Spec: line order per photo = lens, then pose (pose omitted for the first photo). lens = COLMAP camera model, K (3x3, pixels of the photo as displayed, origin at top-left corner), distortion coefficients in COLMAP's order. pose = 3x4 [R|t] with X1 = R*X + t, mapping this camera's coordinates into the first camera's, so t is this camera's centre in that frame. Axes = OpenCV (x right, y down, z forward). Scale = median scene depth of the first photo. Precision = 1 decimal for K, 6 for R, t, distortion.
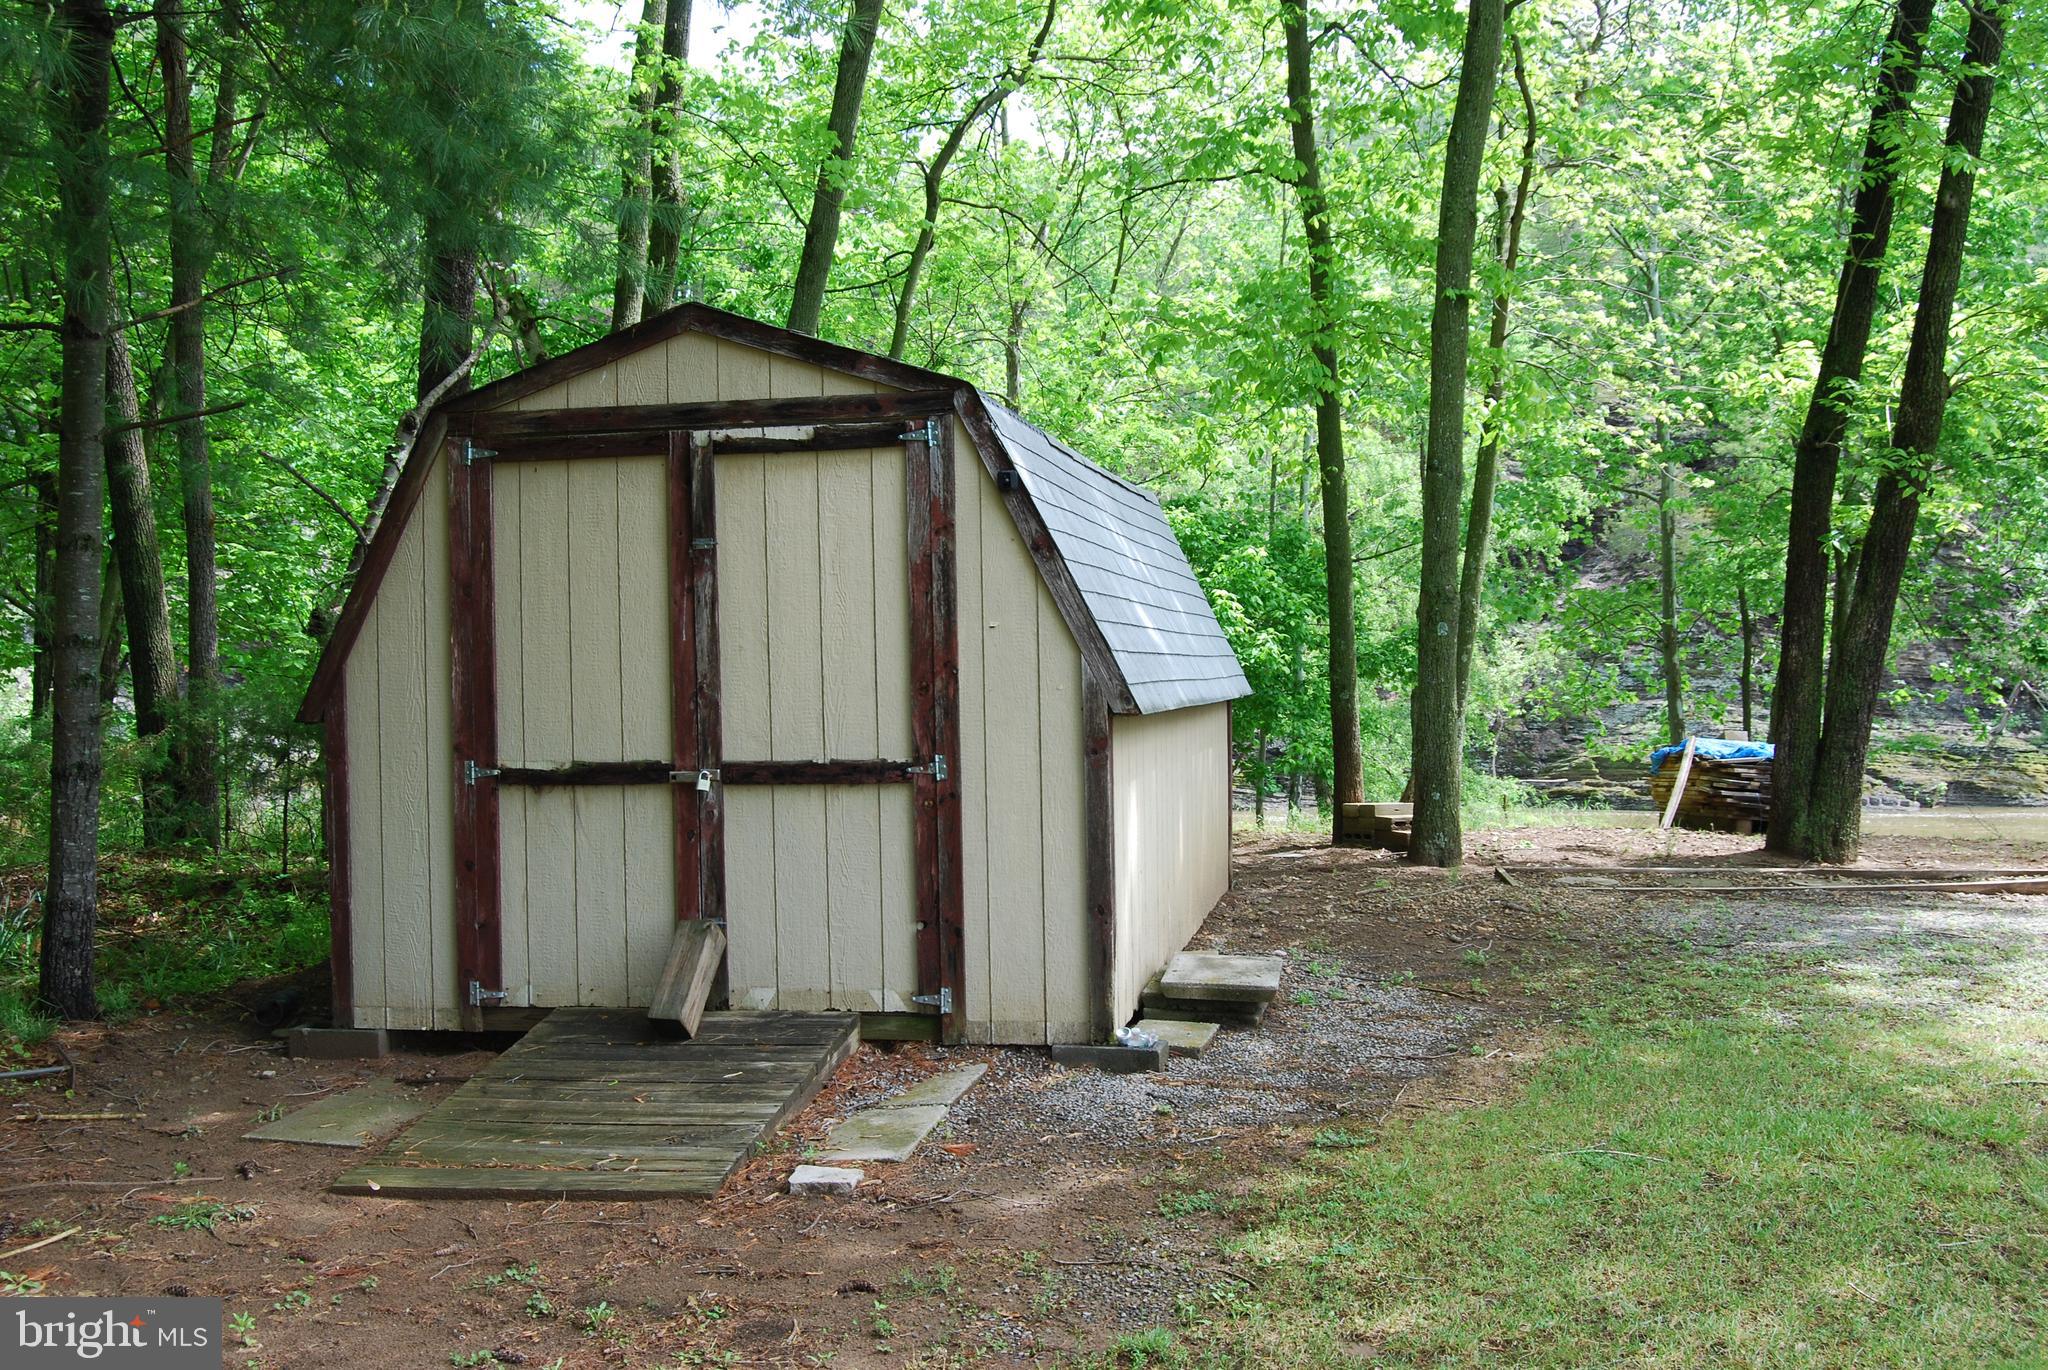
lens RADIAL K [[2011.5, 0, 1022.8], [0, 2011.5, 683.5], [0, 0, 1]] dist [-0.053214, 0.000000]
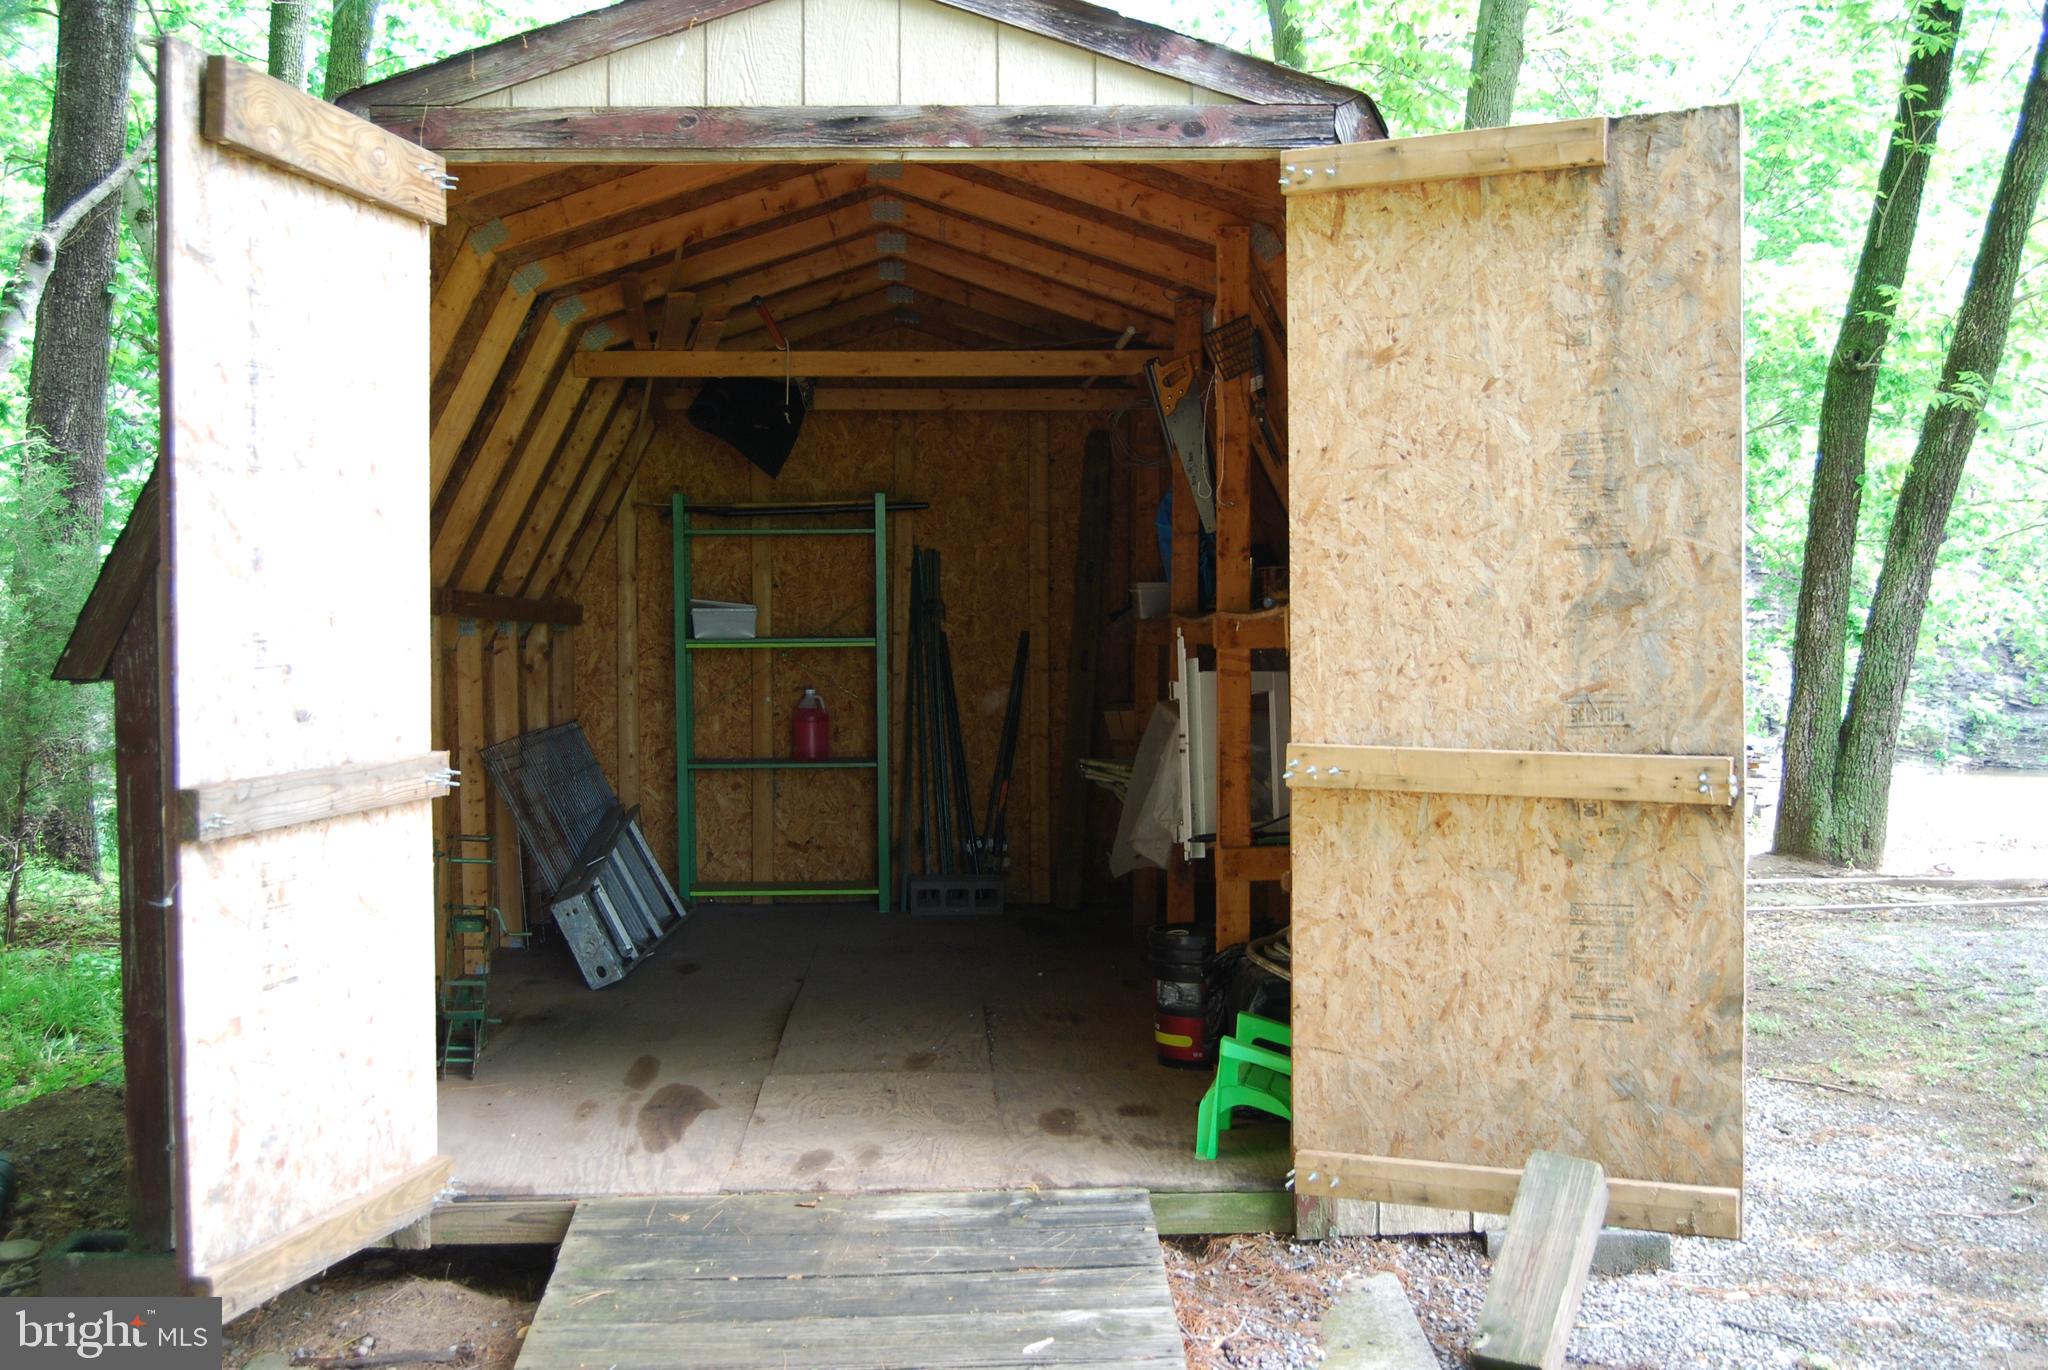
lens RADIAL K [[2071.4, 0, 1025.3], [0, 2071.4, 690.2], [0, 0, 1]] dist [-0.052300, 0.000000]
pose [[0.971176, 0.003934, 0.238332, -0.144906], [-0.006405, 0.999933, 0.009595, 0.009035], [-0.238279, -0.010845, 0.971136, 0.247874]]
